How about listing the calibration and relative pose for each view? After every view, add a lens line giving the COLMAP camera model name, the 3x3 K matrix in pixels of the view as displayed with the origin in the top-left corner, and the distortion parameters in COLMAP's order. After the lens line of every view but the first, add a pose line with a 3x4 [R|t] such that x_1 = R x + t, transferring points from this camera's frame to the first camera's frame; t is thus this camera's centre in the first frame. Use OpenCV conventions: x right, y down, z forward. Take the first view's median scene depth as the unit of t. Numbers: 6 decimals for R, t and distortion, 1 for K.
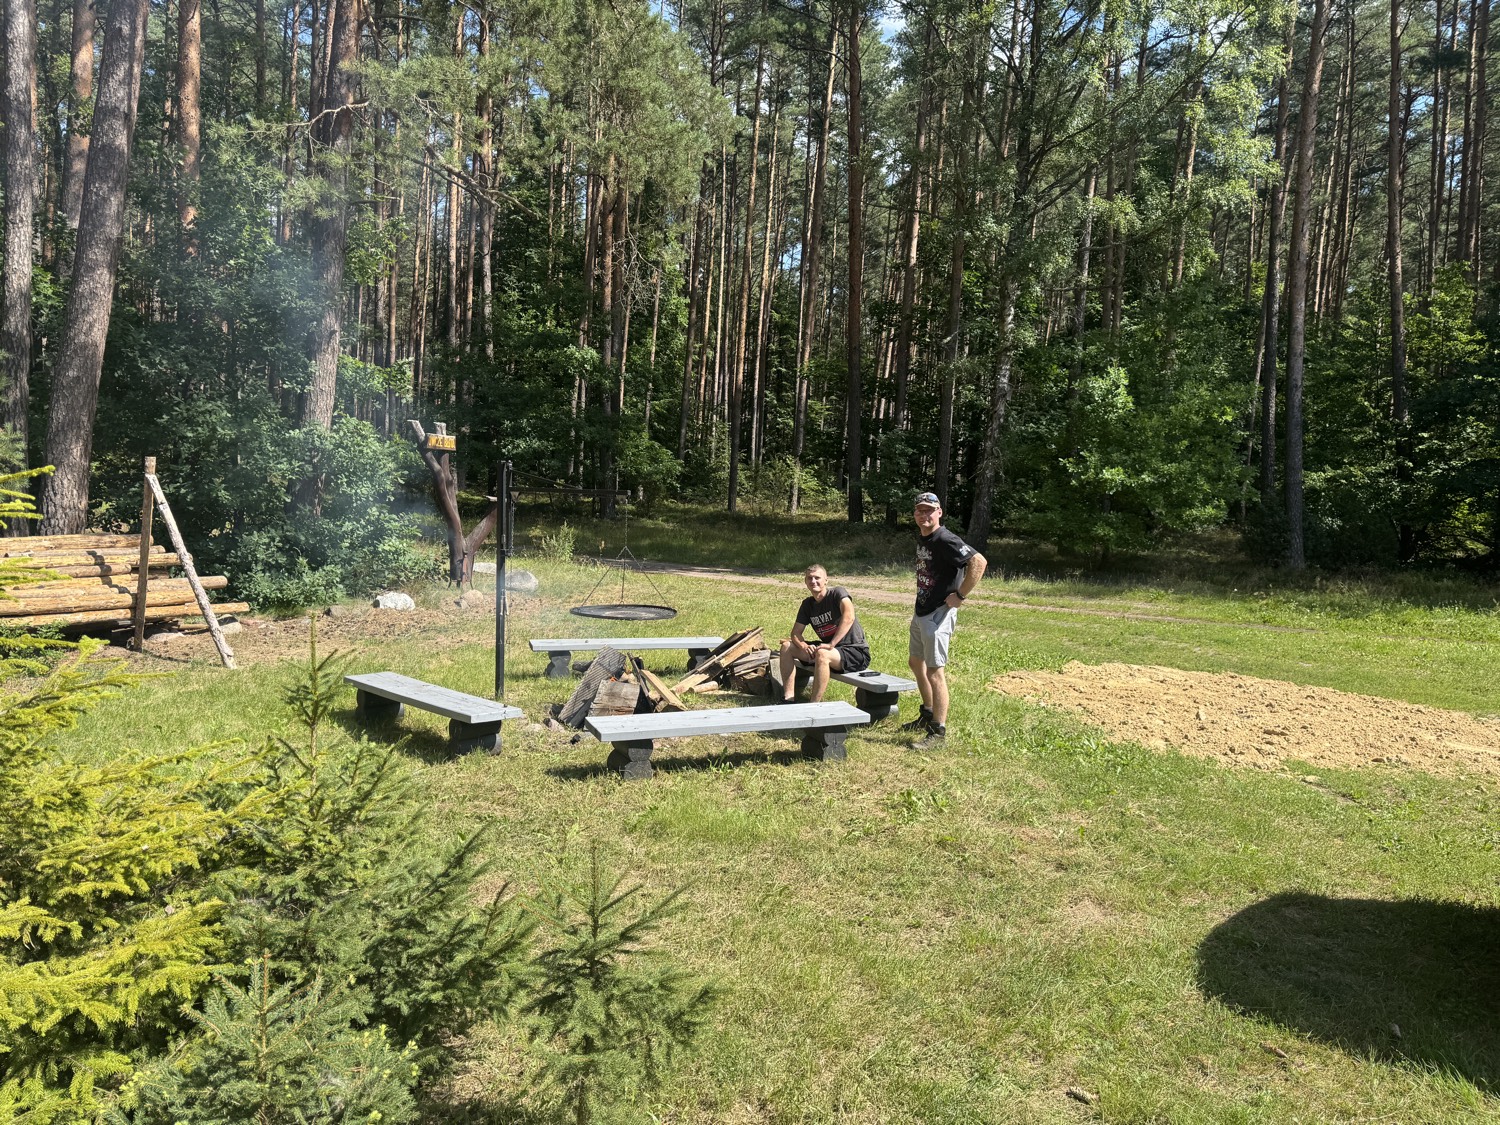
lens RADIAL K [[1069.3, 0, 750.0], [0, 1069.3, 562.5], [0, 0, 1]] dist [-0.000296, -0.002970]
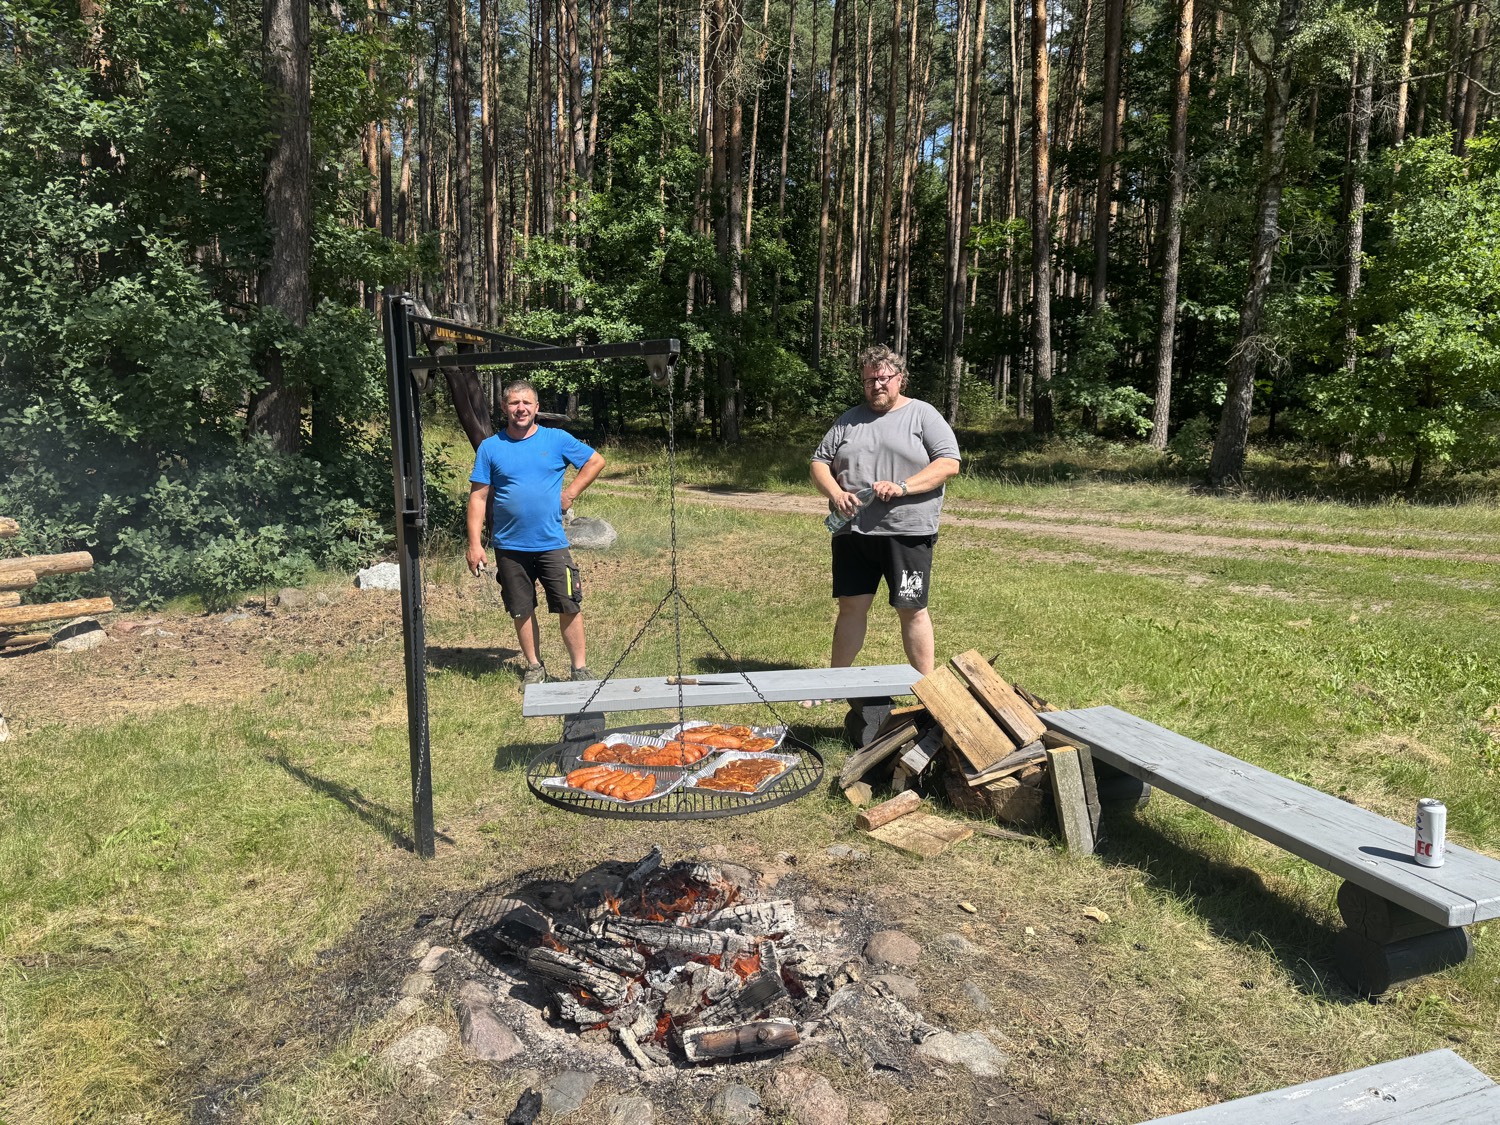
lens RADIAL K [[1069.3, 0, 750.0], [0, 1069.3, 562.5], [0, 0, 1]] dist [-0.000296, -0.002970]
pose [[0.990323, -0.013259, -0.138145, -0.027267], [0.025553, 0.995828, 0.087602, -0.023917], [0.136407, -0.090285, 0.986530, 0.419266]]
